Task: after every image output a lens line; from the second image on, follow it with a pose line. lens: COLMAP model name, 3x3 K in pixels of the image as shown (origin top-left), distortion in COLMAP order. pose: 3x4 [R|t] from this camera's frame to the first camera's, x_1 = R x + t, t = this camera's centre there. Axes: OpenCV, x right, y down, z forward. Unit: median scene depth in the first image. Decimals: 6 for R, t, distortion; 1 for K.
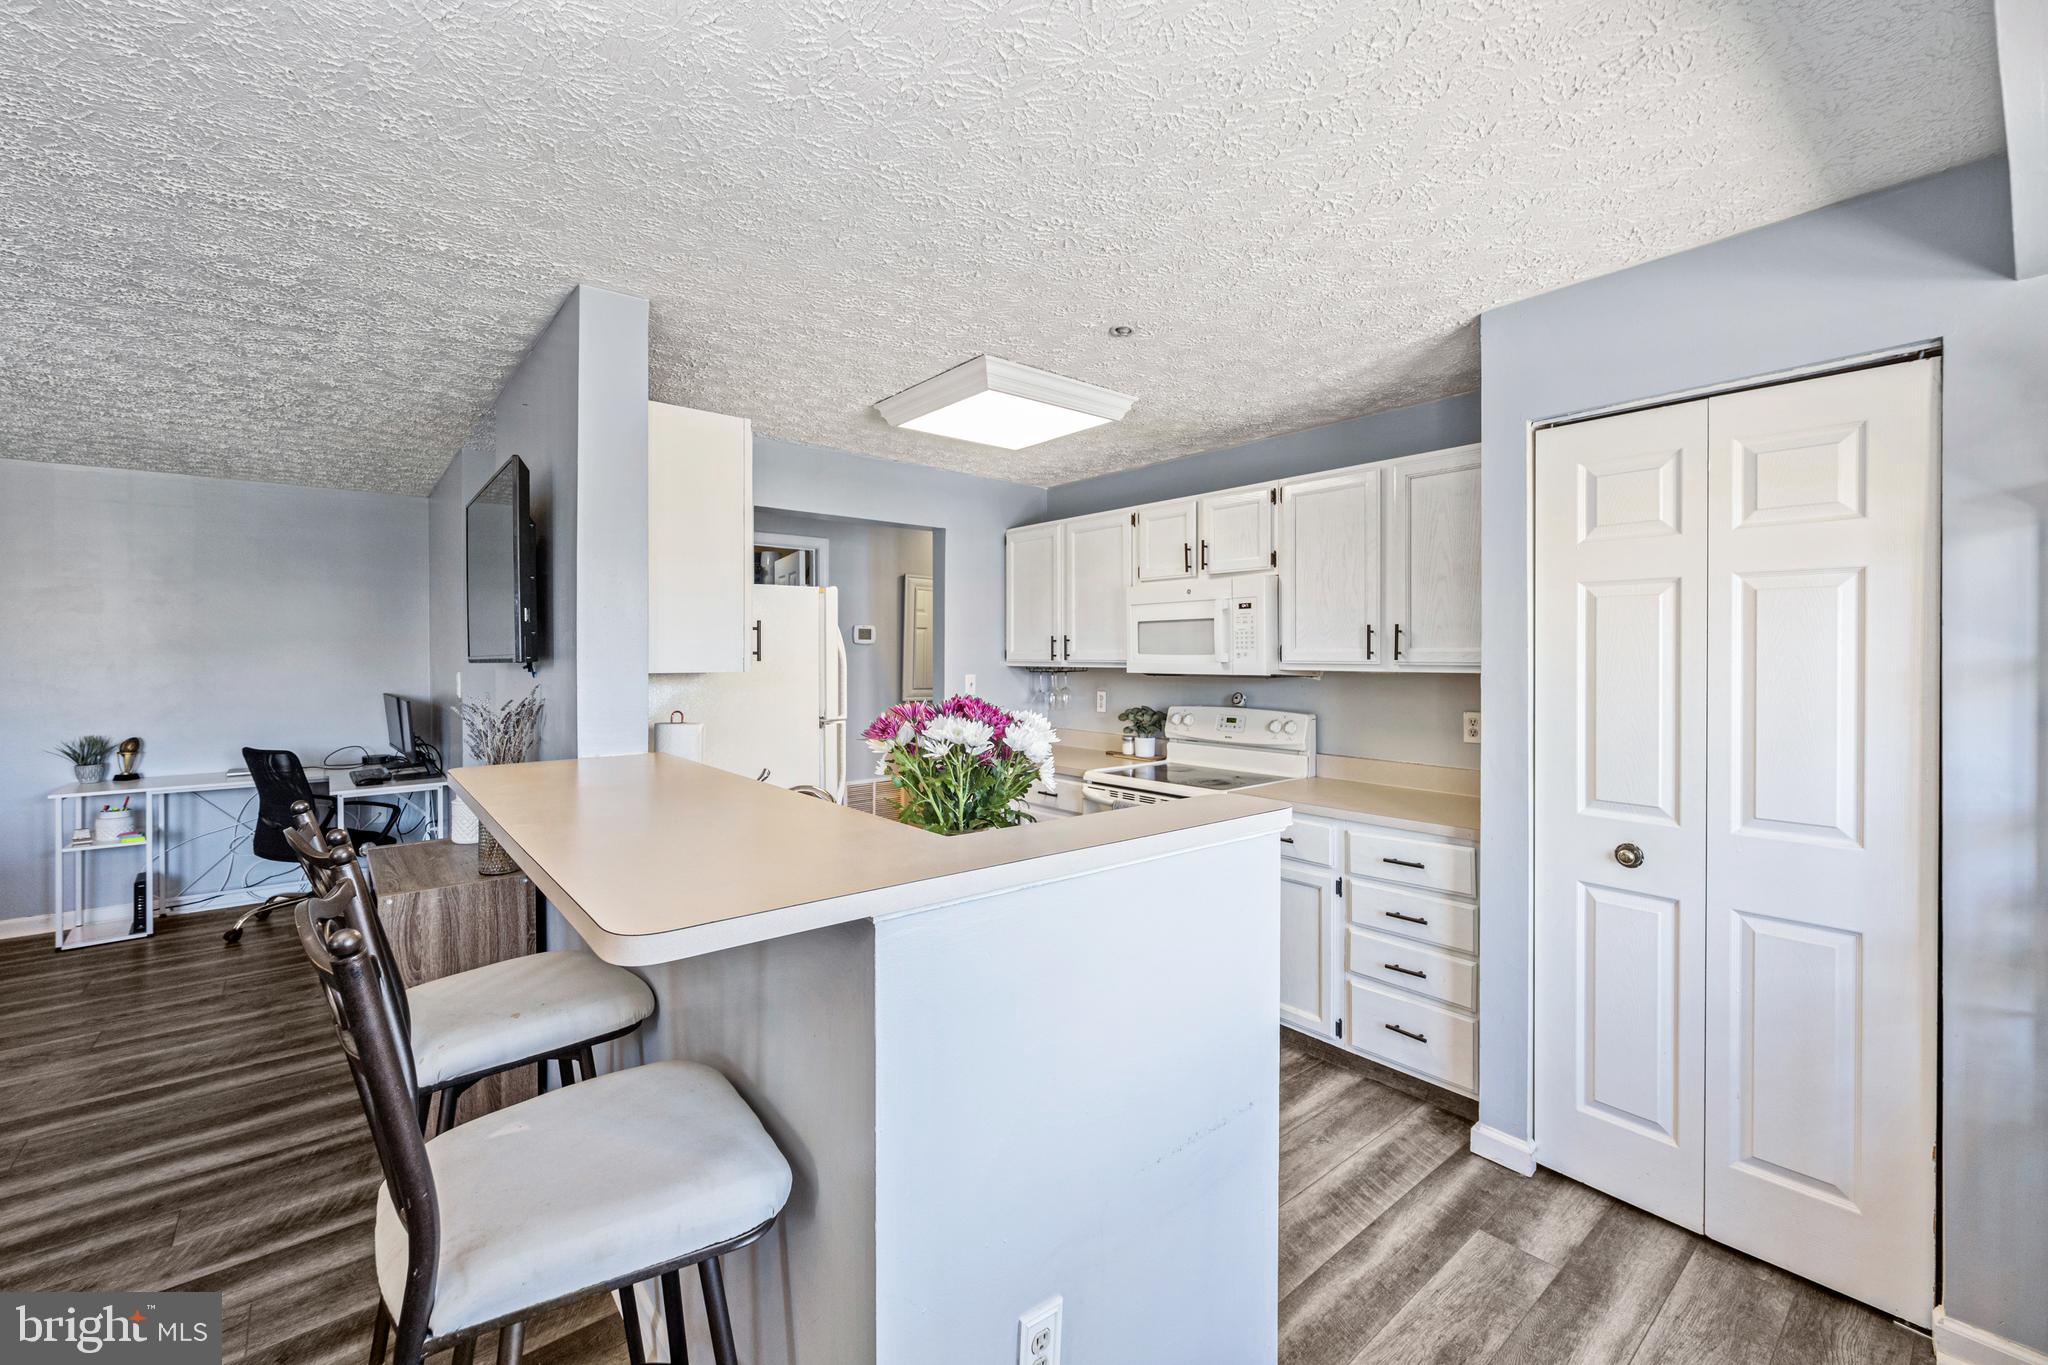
lens RADIAL K [[826.4, 0, 1003.7], [0, 826.4, 663.2], [0, 0, 1]] dist [-0.003485, 0.002407]
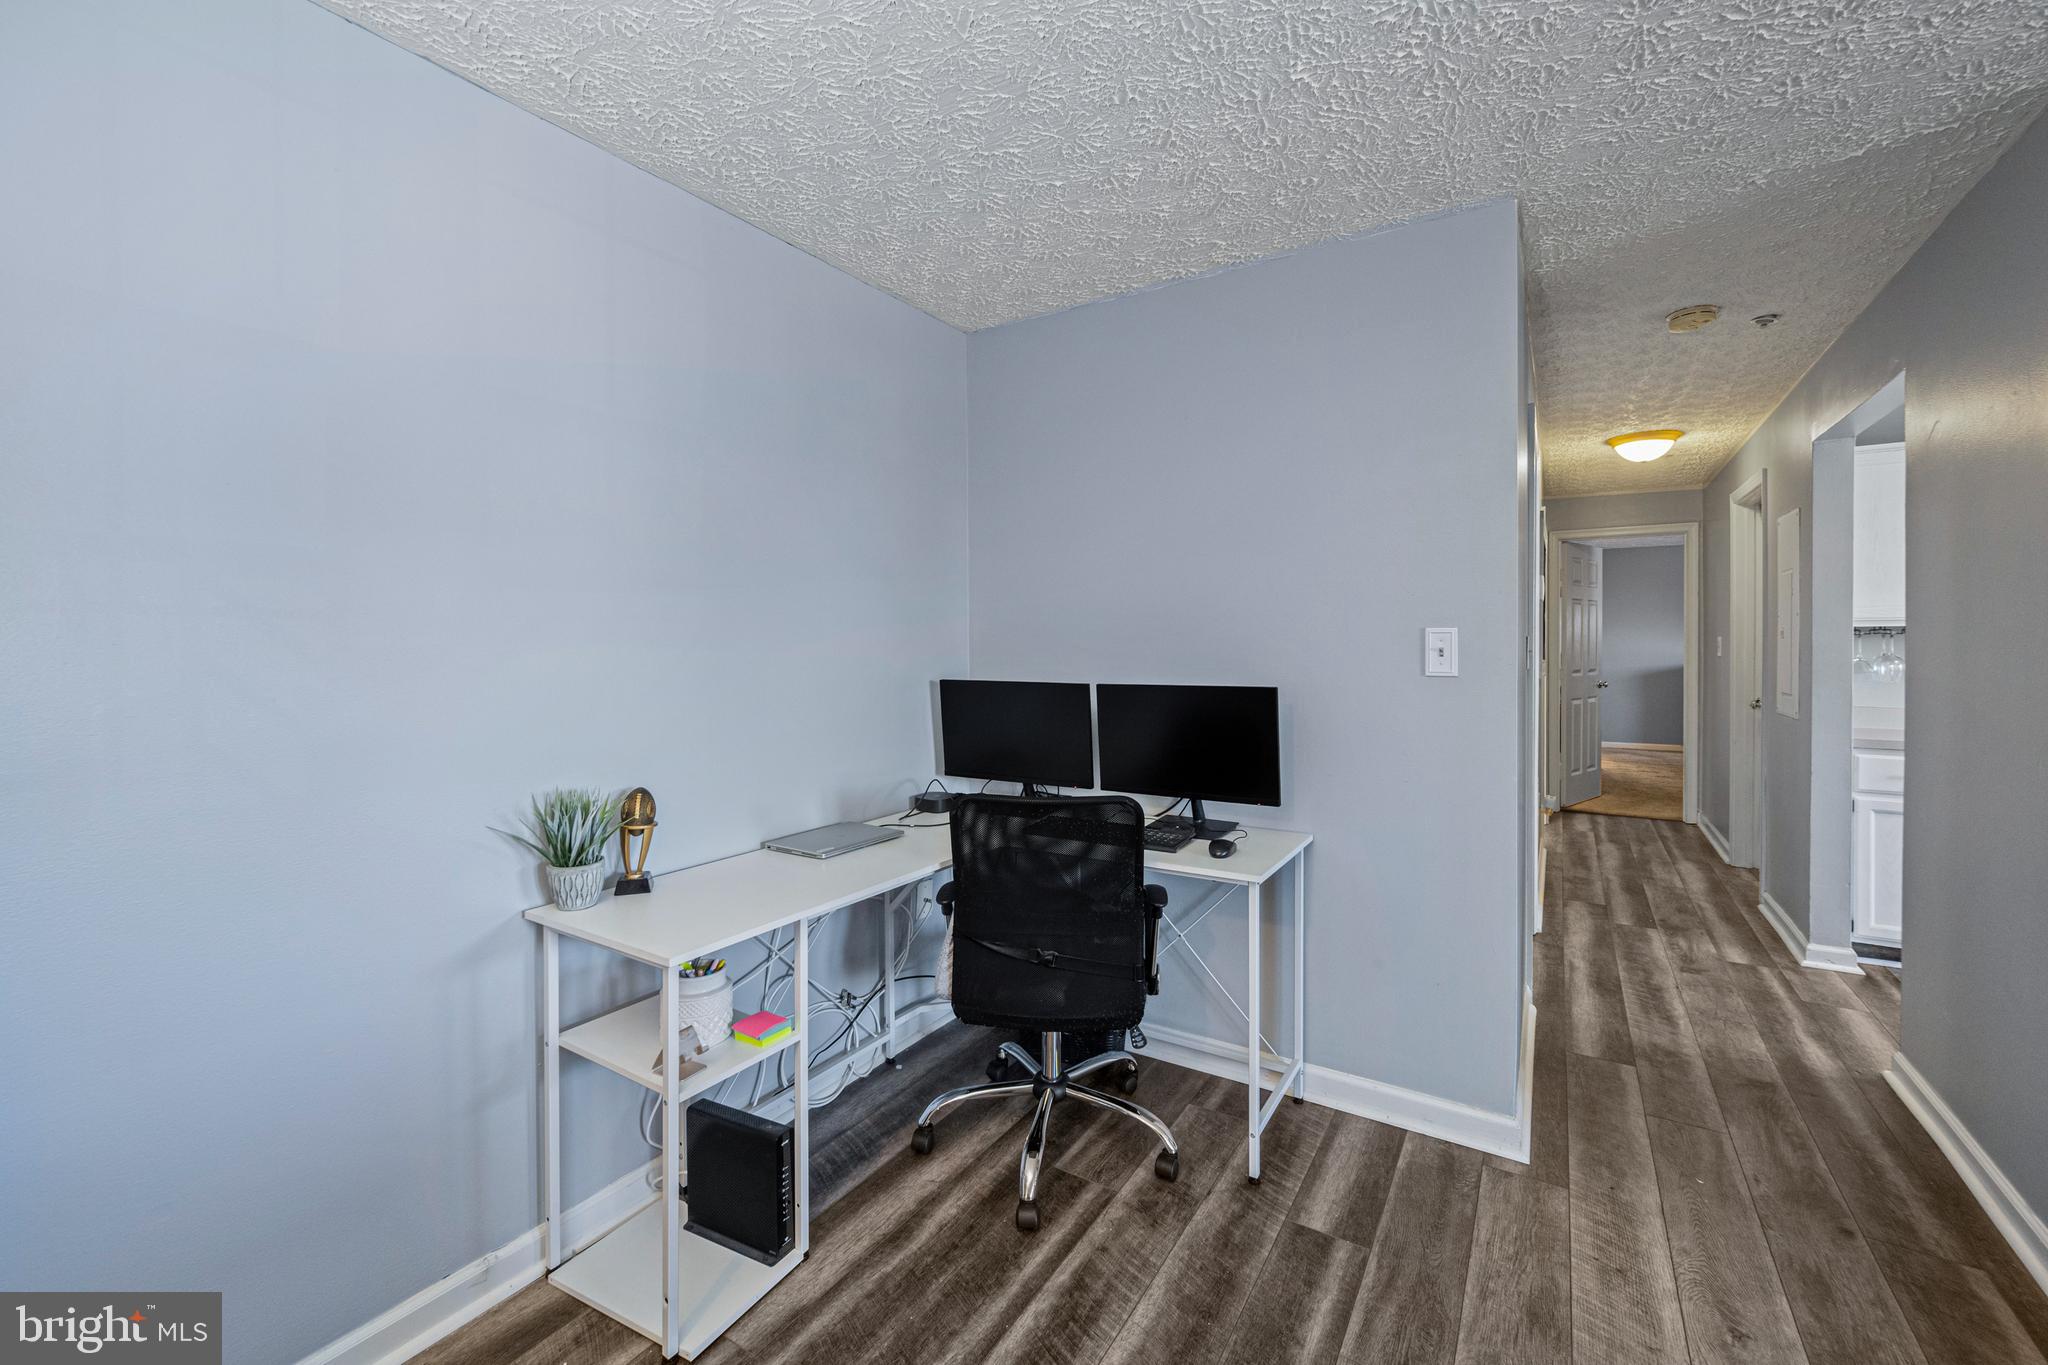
lens RADIAL K [[826.4, 0, 1053.7], [0, 826.4, 653.1], [0, 0, 1]] dist [-0.003485, 0.002407]
pose [[0.946377, -0.009535, 0.322924, -1.350040], [0.008108, 0.999951, 0.005763, 0.027089], [-0.322963, -0.002835, 0.946407, 0.735161]]
